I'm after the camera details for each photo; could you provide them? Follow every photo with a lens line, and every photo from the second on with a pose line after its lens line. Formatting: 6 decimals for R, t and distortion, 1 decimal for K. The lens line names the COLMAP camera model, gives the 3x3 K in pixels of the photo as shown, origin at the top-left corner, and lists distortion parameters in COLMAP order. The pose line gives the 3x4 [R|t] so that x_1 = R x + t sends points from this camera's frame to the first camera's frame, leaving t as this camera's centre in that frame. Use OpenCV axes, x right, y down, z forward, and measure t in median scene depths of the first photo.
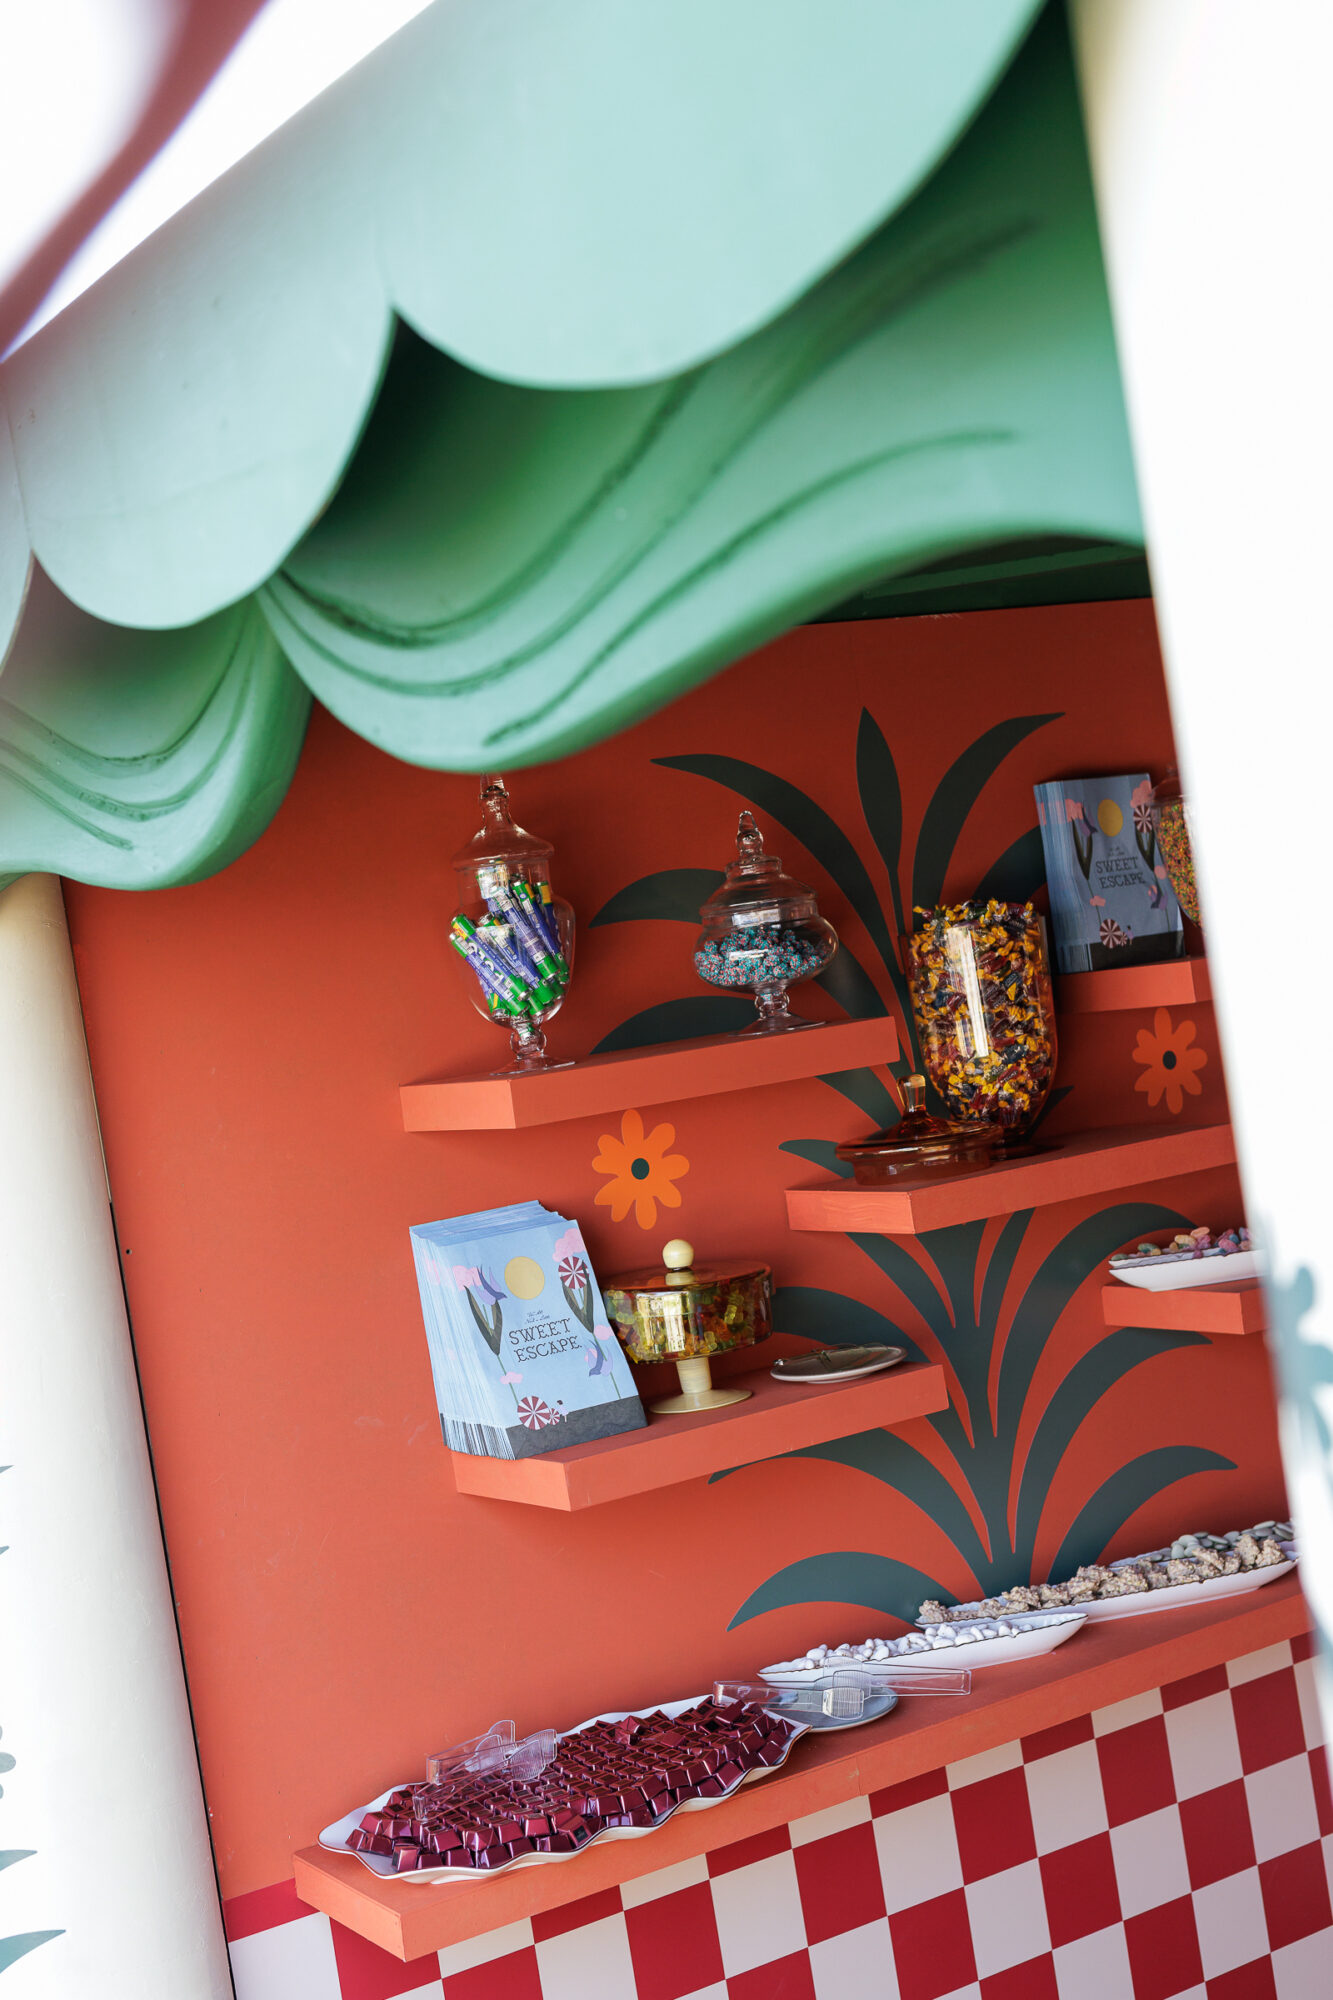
lens RADIAL K [[2846.6, 0, 666.5], [0, 2846.6, 1000.0], [0, 0, 1]] dist [-0.004088, -0.084219]
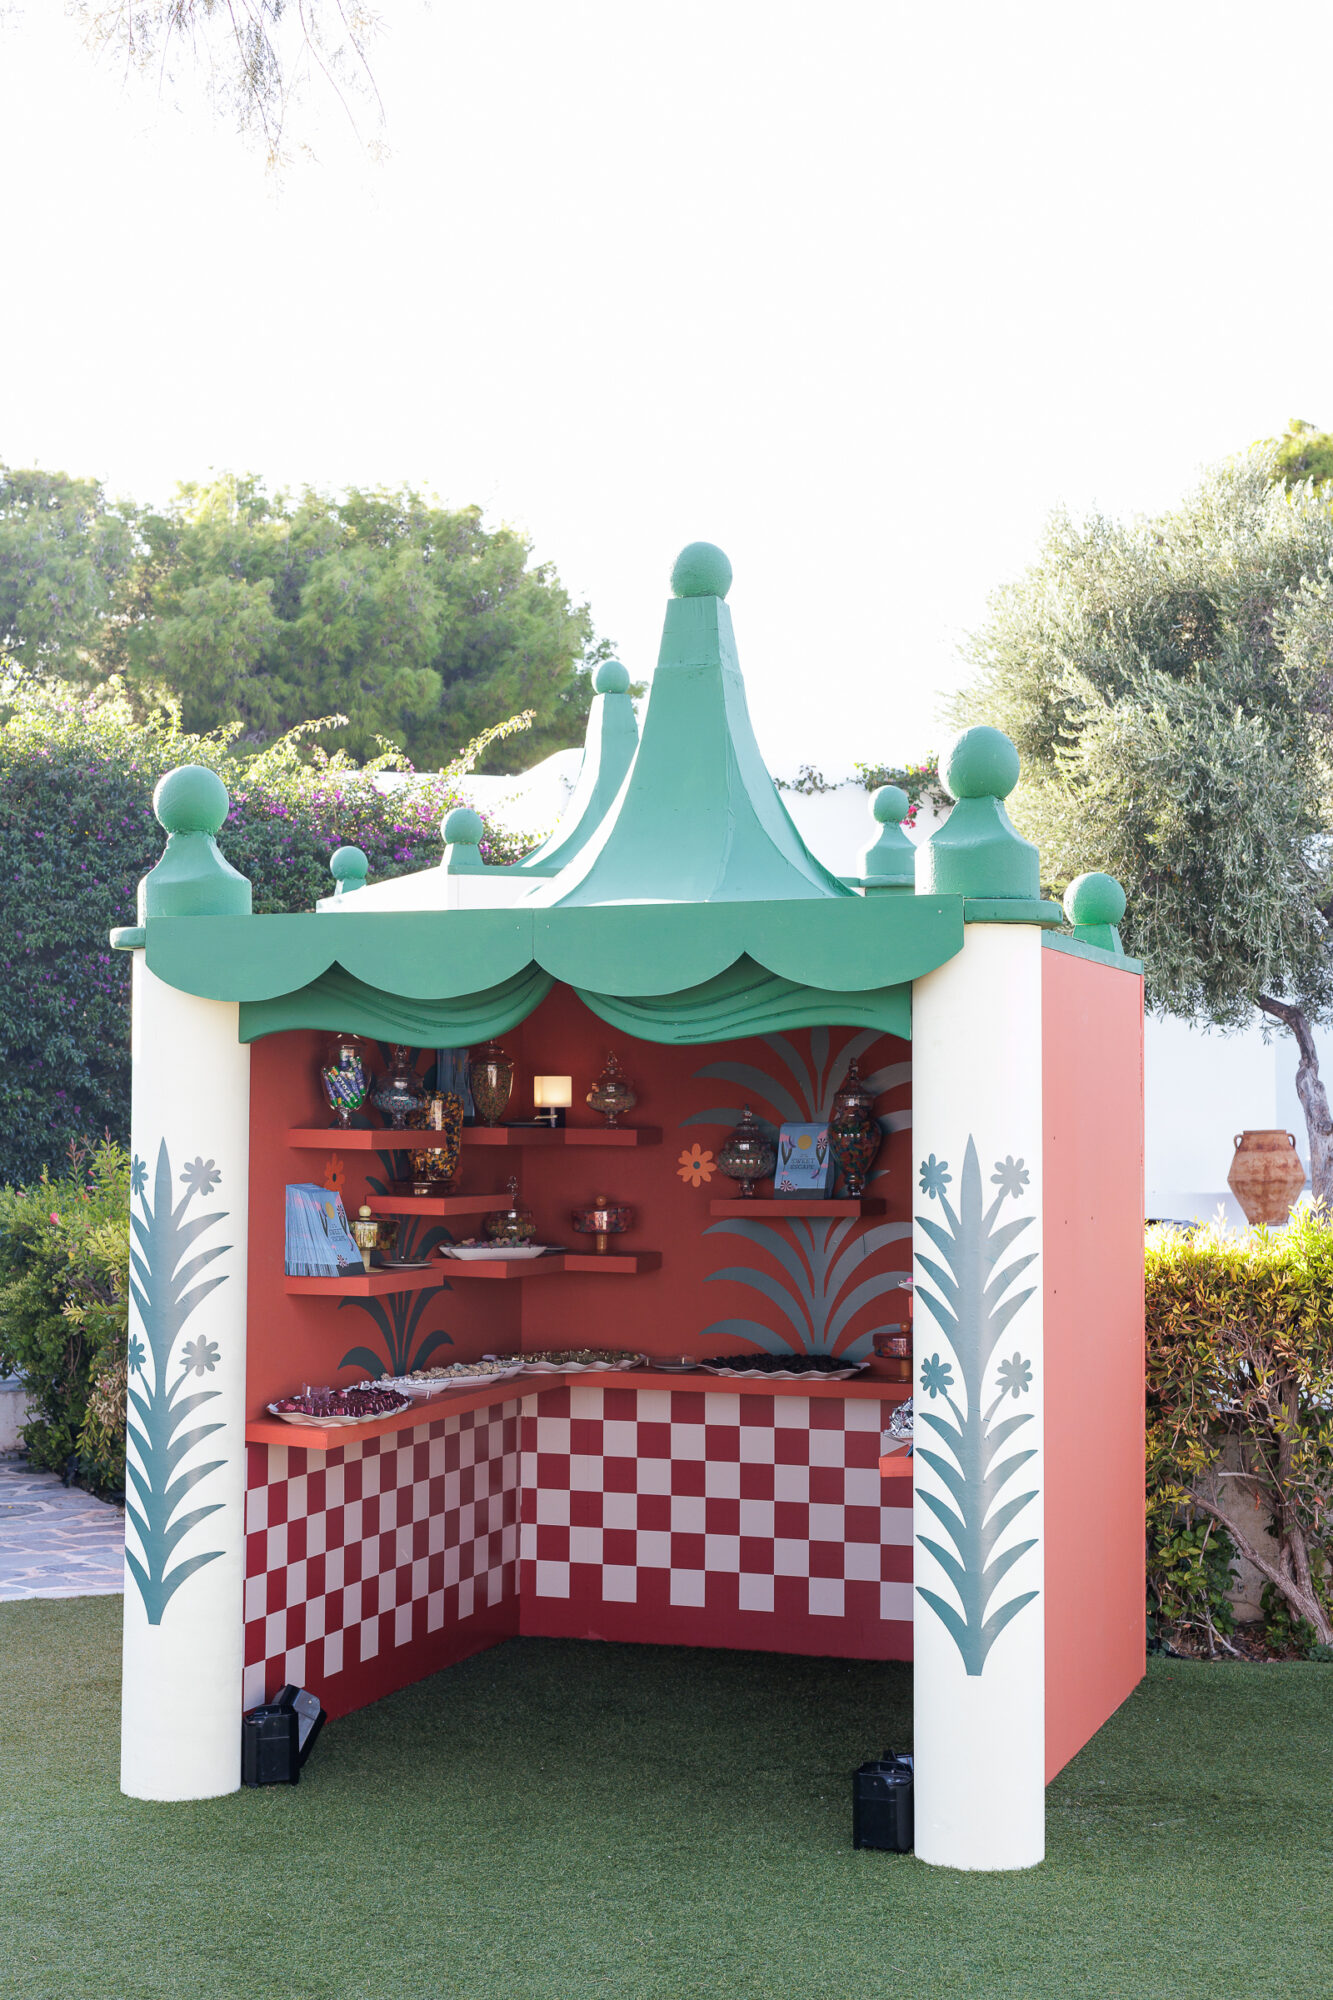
lens RADIAL K [[2846.6, 0, 666.5], [0, 2846.6, 1000.0], [0, 0, 1]] dist [-0.004088, -0.084219]
pose [[0.781537, 0.174845, 0.598857, -1.358085], [-0.118908, 0.984074, -0.132135, 0.211612], [-0.612423, 0.032059, 0.789880, -1.182893]]
